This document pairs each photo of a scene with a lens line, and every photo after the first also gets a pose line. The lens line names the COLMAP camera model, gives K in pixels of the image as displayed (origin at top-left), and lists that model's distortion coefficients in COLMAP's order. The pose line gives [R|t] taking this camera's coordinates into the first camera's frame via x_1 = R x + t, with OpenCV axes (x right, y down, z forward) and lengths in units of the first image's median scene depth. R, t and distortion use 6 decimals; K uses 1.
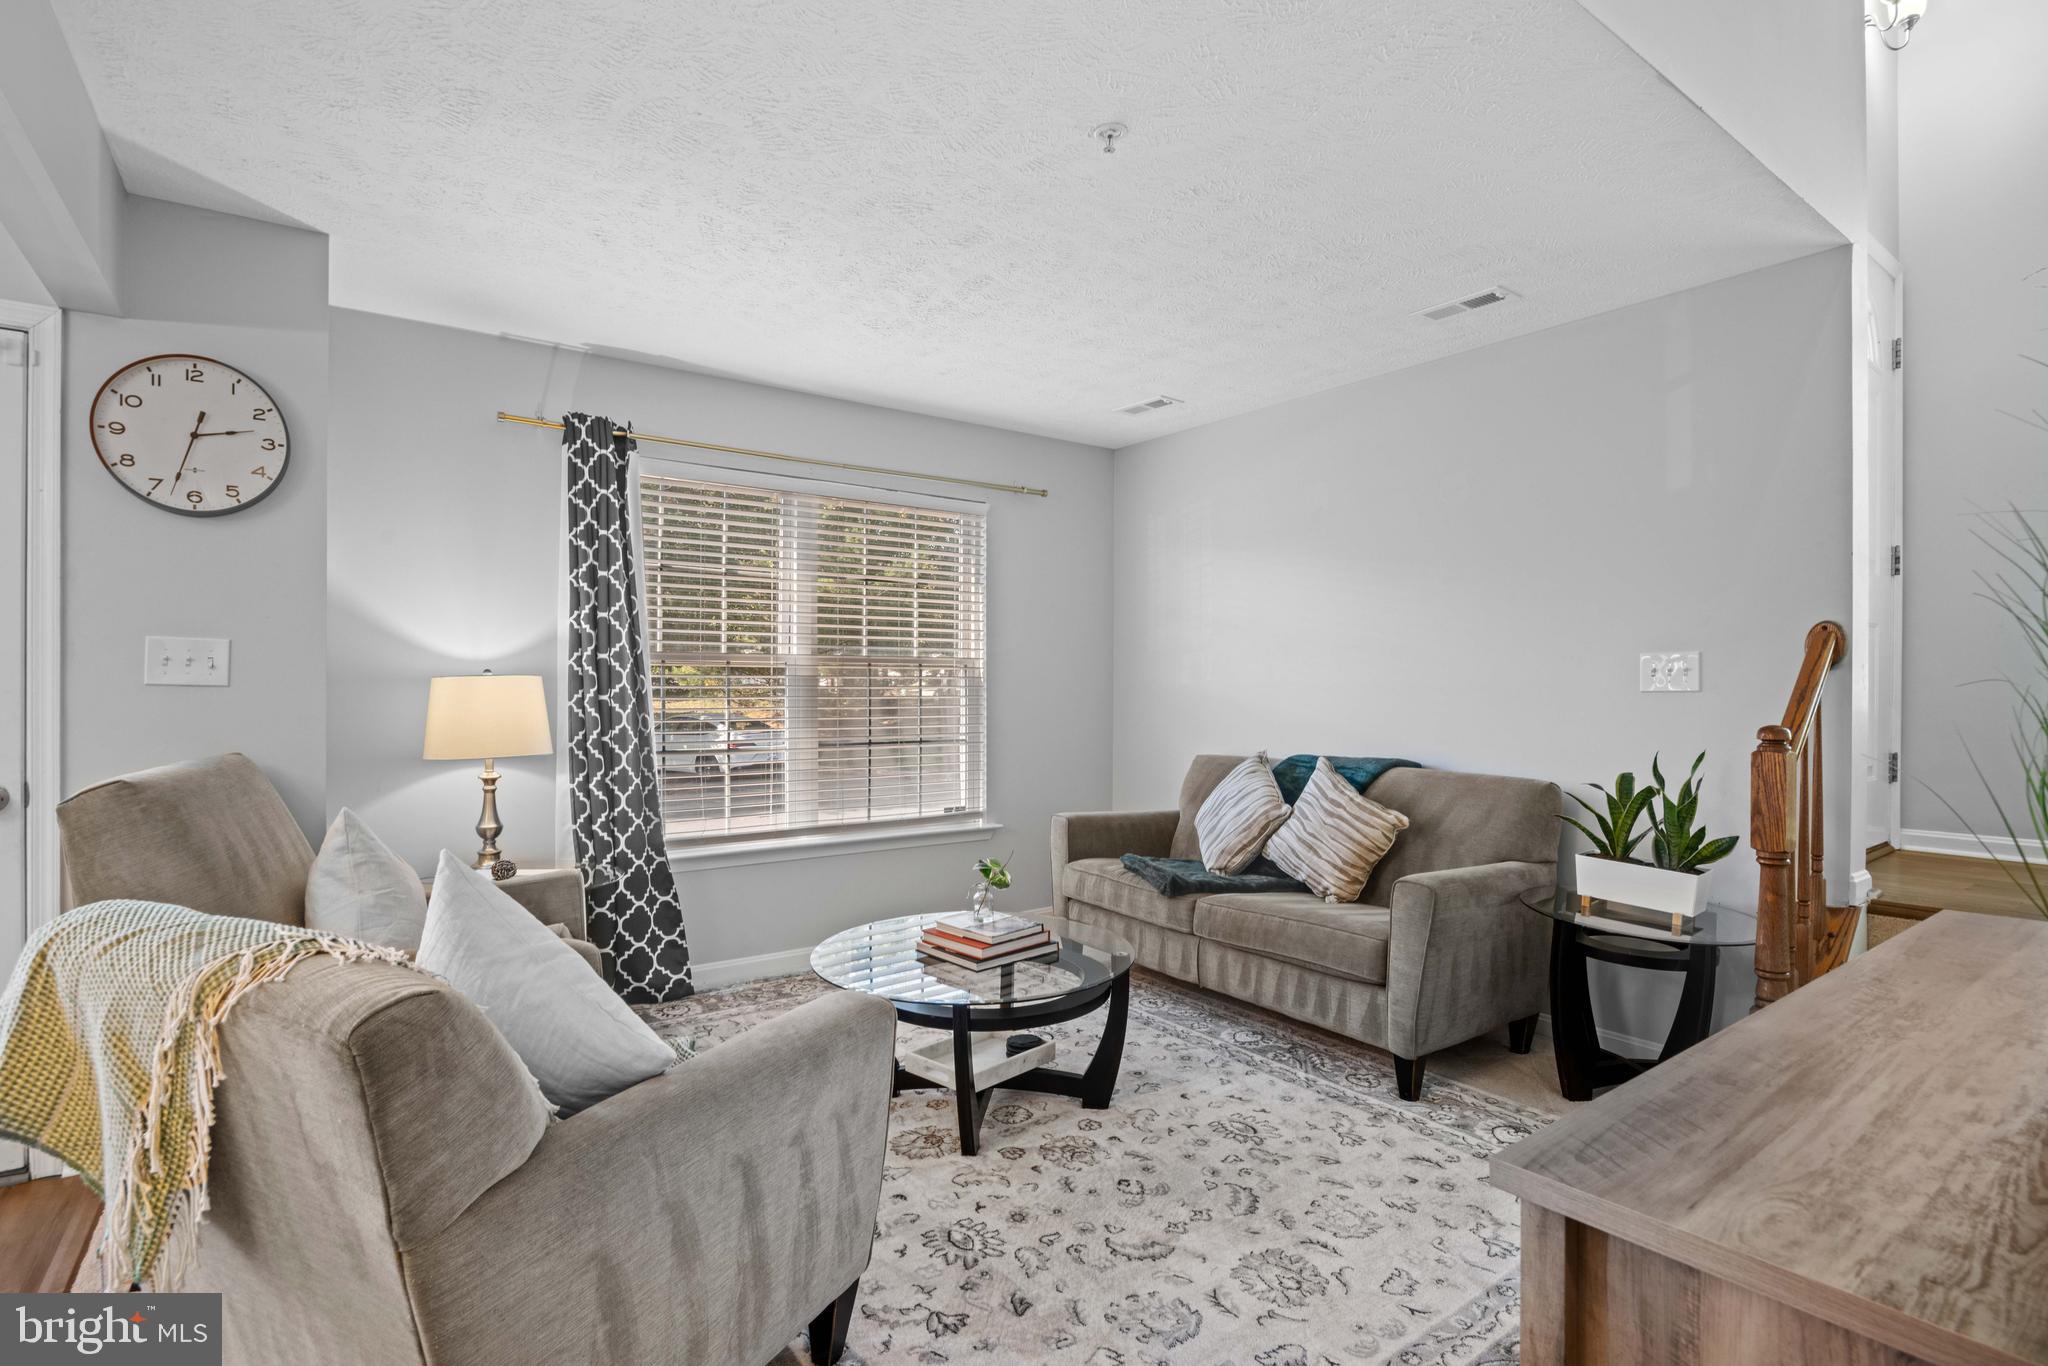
lens RADIAL K [[1008.7, 0, 1024.0], [0, 1008.7, 683.0], [0, 0, 1]] dist [0.003427, 0.000223]
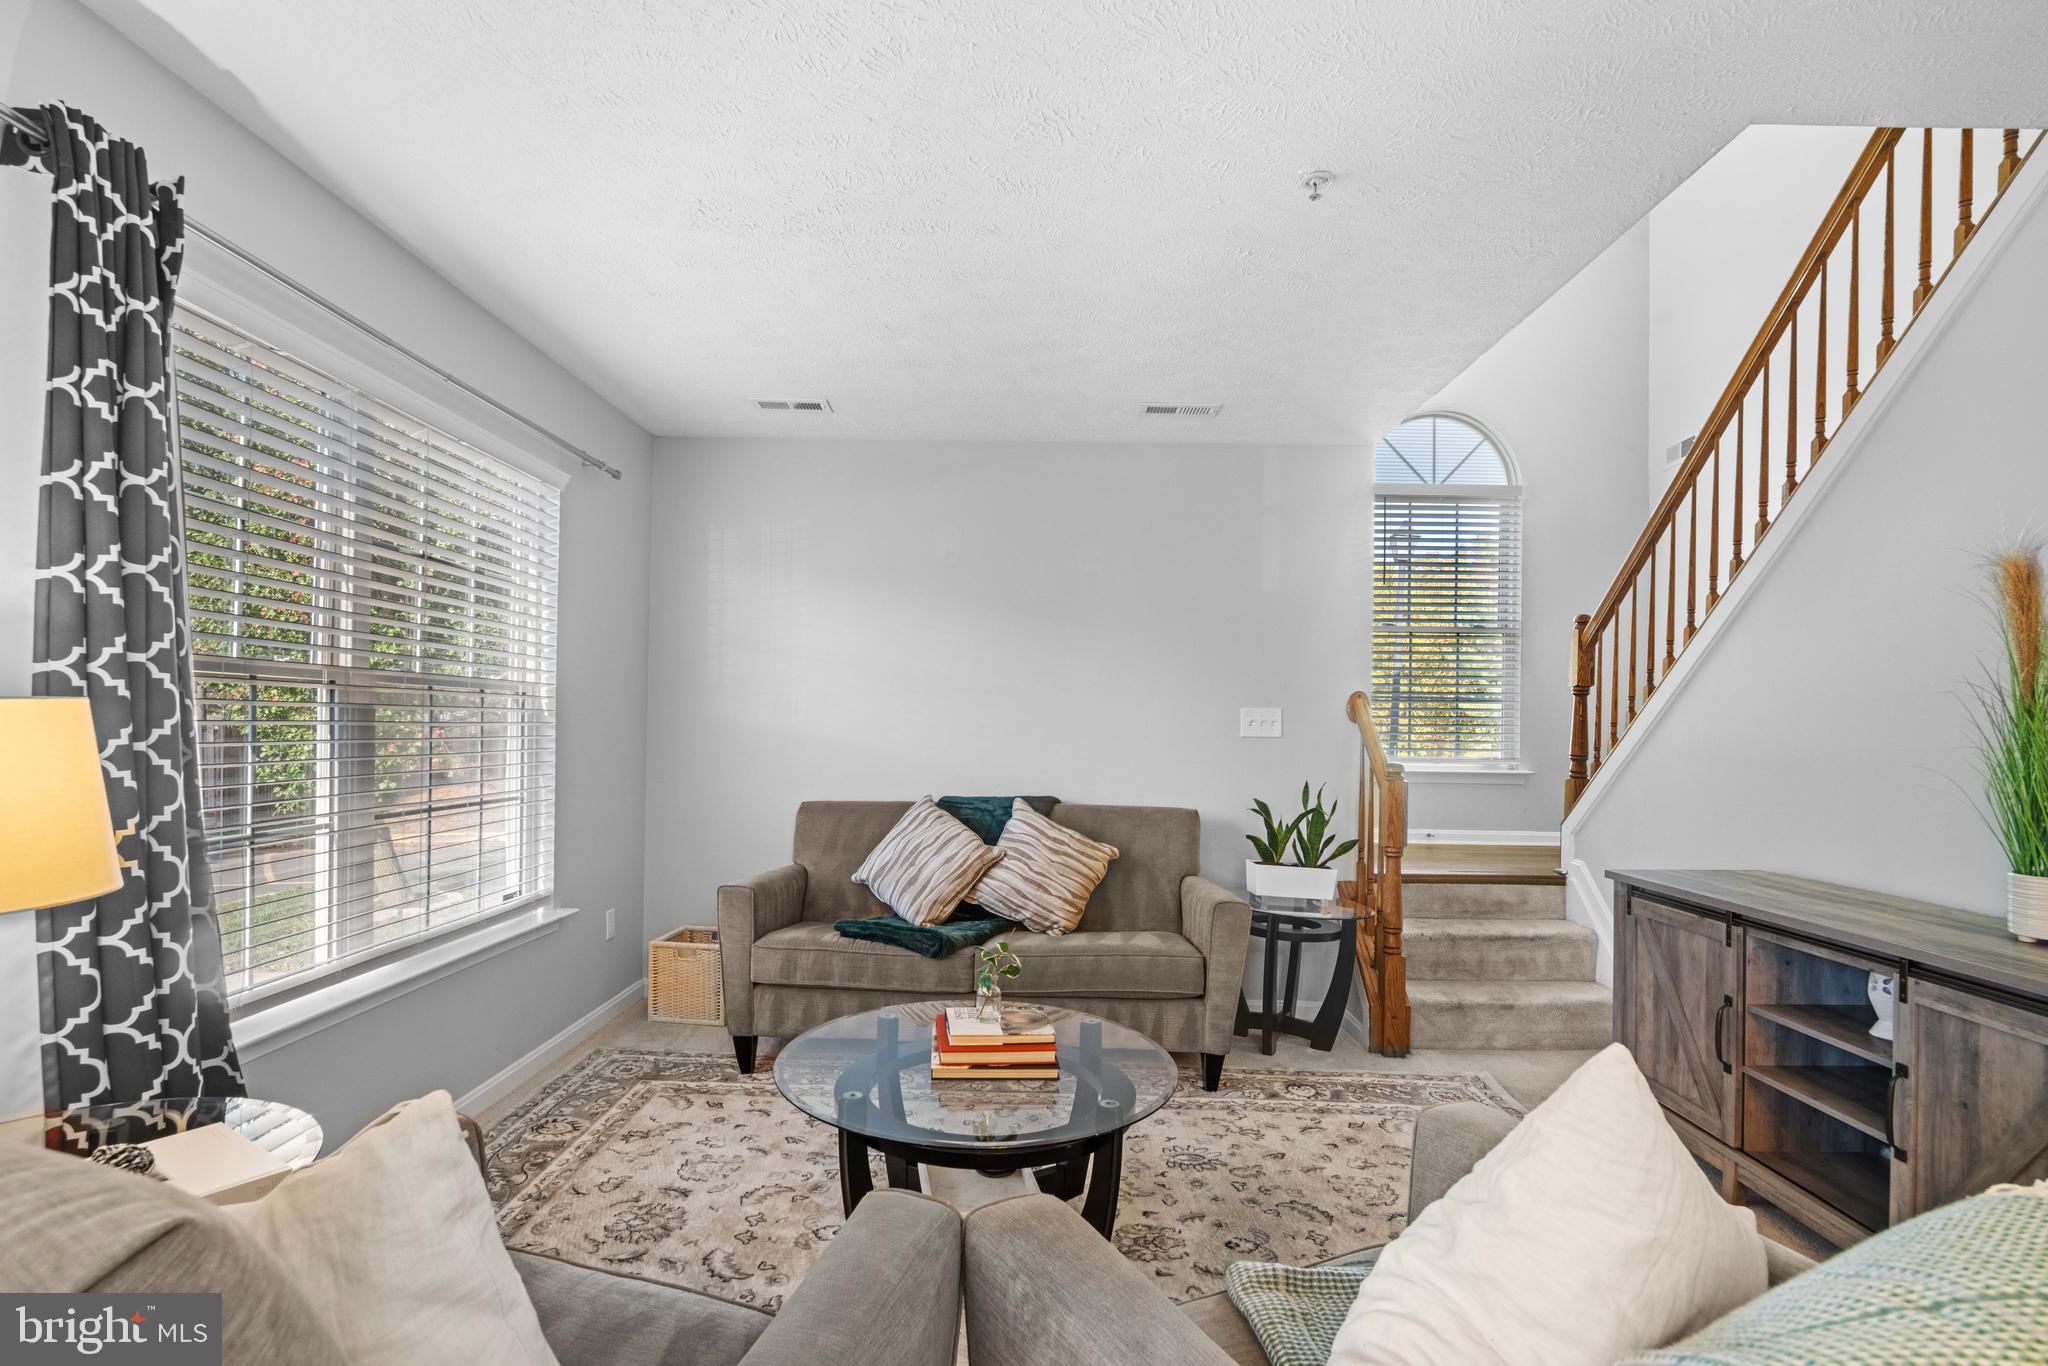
lens RADIAL K [[993.4, 0, 1020.5], [0, 993.4, 711.9], [0, 0, 1]] dist [-0.002840, -0.000248]
pose [[0.599102, 0.020788, 0.800403, -0.542374], [-0.020030, 0.999739, -0.010973, -0.004207], [-0.800422, -0.009458, 0.599362, 0.400337]]
